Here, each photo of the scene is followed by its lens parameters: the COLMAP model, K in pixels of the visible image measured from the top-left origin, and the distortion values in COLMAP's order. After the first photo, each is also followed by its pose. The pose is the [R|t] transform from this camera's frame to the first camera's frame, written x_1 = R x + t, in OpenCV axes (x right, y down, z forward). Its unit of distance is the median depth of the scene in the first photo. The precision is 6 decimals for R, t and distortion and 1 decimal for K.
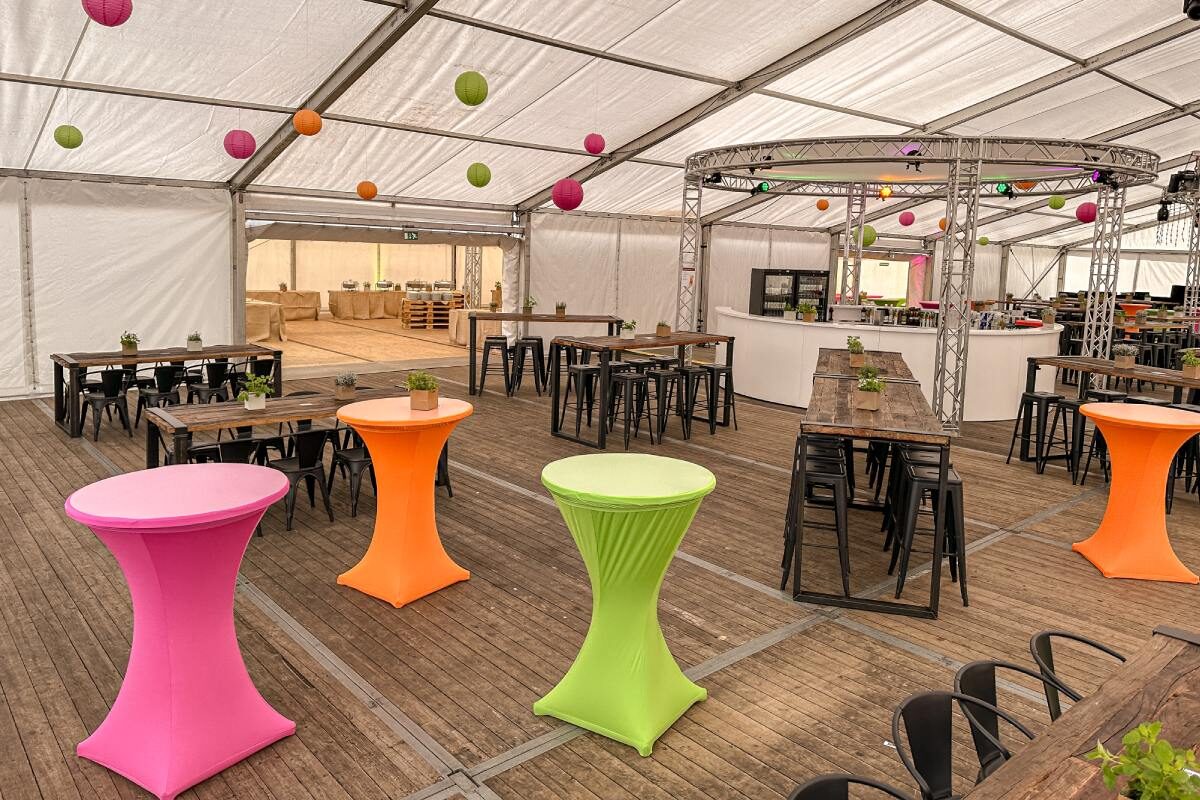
lens RADIAL K [[834.6, 0, 629.0], [0, 834.6, 394.7], [0, 0, 1]] dist [0.071714, -0.127549]
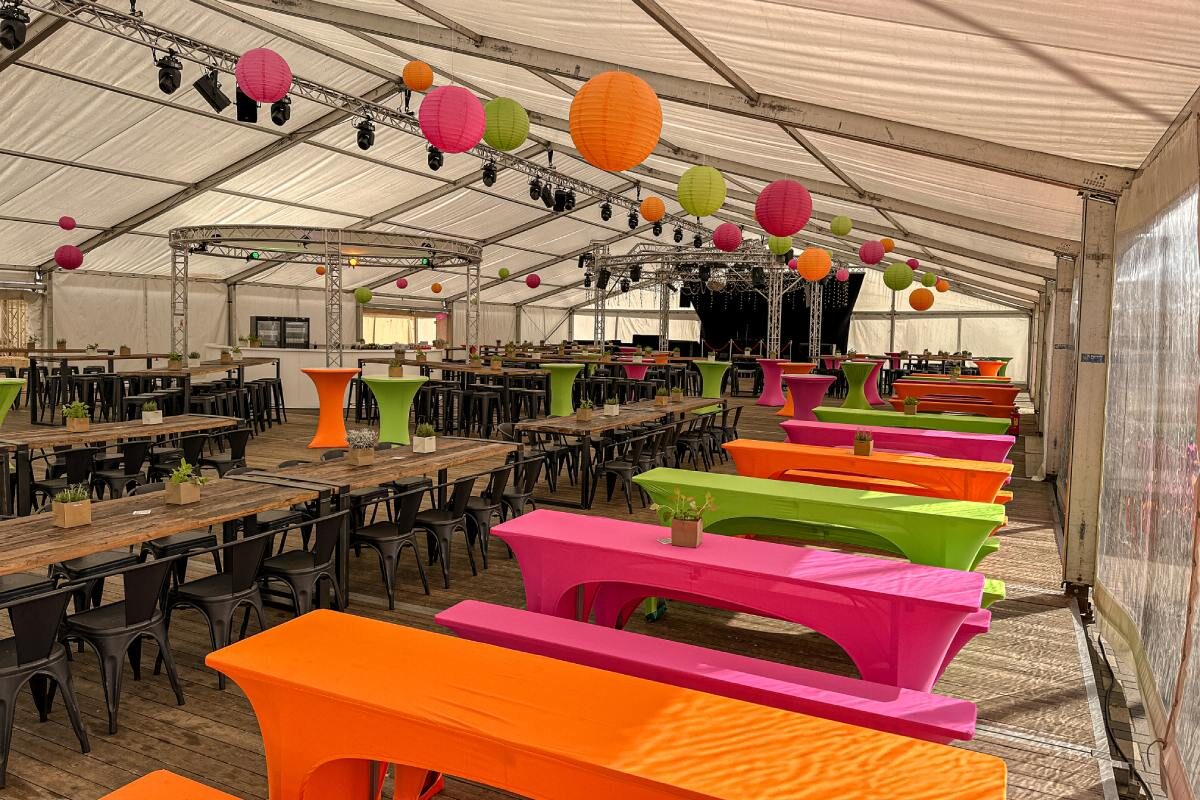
lens RADIAL K [[834.6, 0, 629.0], [0, 834.6, 394.7], [0, 0, 1]] dist [0.071714, -0.127549]
pose [[0.925236, -0.038987, 0.377382, 0.193532], [0.069664, 0.995252, -0.067980, 0.101984], [-0.372940, 0.089188, 0.923559, -0.427612]]
